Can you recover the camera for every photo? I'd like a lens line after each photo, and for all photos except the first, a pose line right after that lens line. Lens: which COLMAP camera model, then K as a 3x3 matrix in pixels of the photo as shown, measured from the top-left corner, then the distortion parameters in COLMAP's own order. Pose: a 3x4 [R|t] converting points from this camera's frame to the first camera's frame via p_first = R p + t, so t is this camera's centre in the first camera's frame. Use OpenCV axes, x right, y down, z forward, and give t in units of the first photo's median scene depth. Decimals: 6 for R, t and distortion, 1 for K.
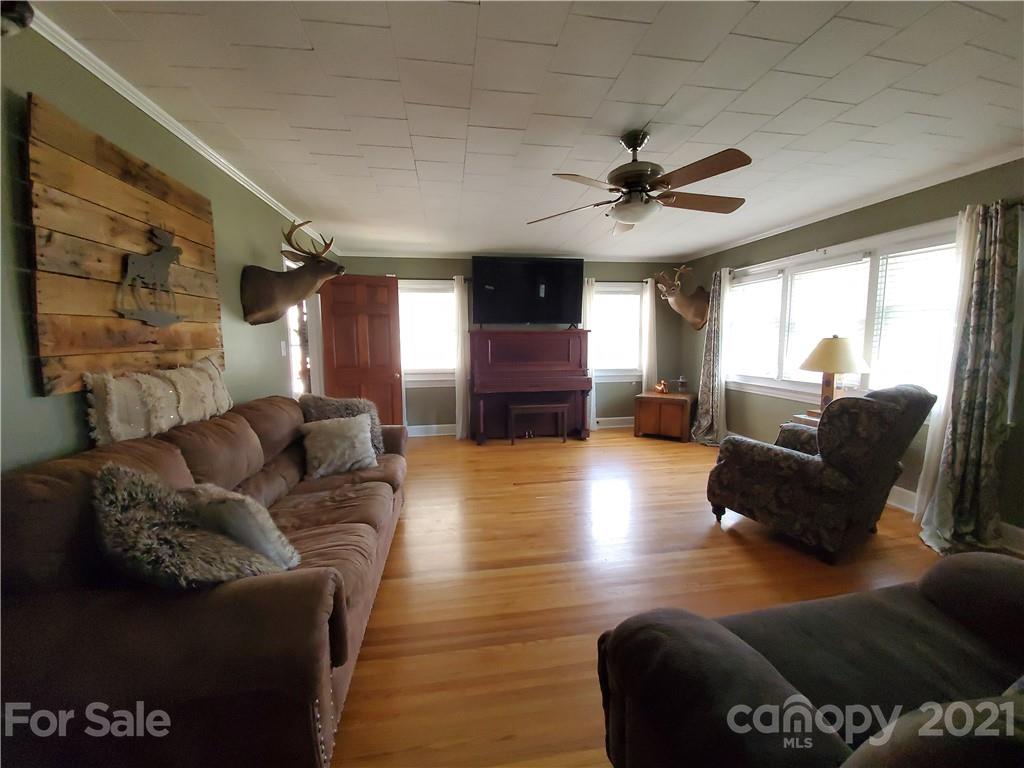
lens RADIAL K [[403.9, 0, 512.0], [0, 403.9, 384.0], [0, 0, 1]] dist [0.008541, -0.015241]
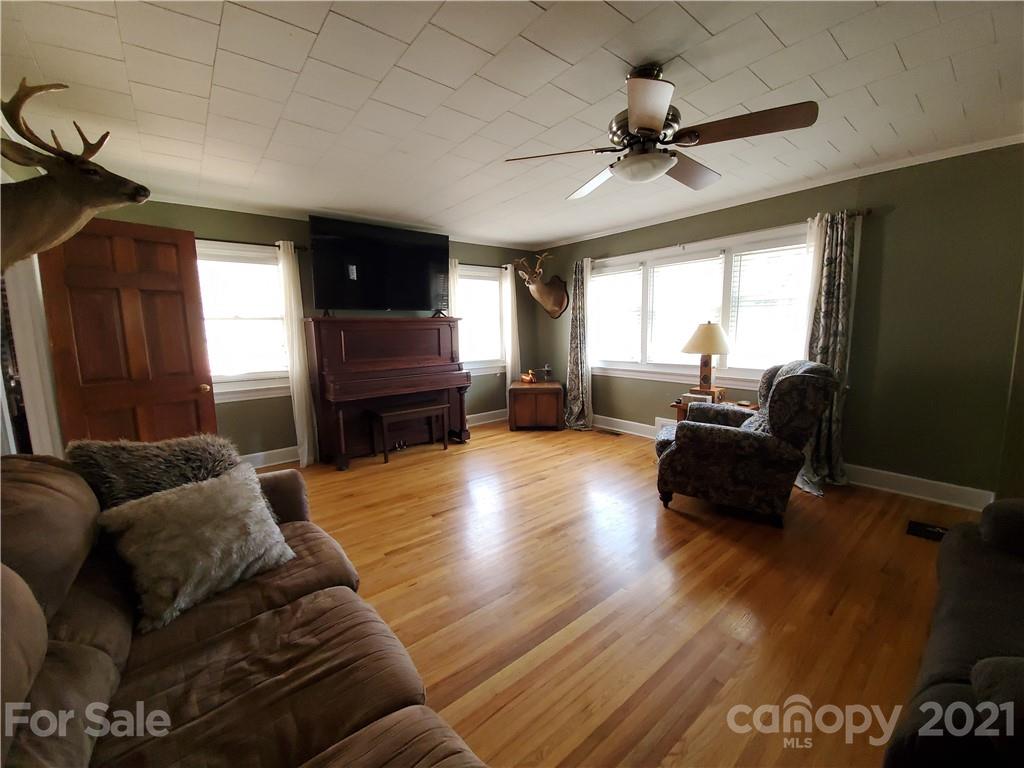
lens RADIAL K [[403.9, 0, 512.0], [0, 403.9, 384.0], [0, 0, 1]] dist [0.008541, -0.015241]
pose [[0.866800, -0.076584, 0.492740, -0.195096], [0.067482, 0.997061, 0.036258, -0.017988], [-0.494069, 0.001823, 0.869421, 0.221182]]
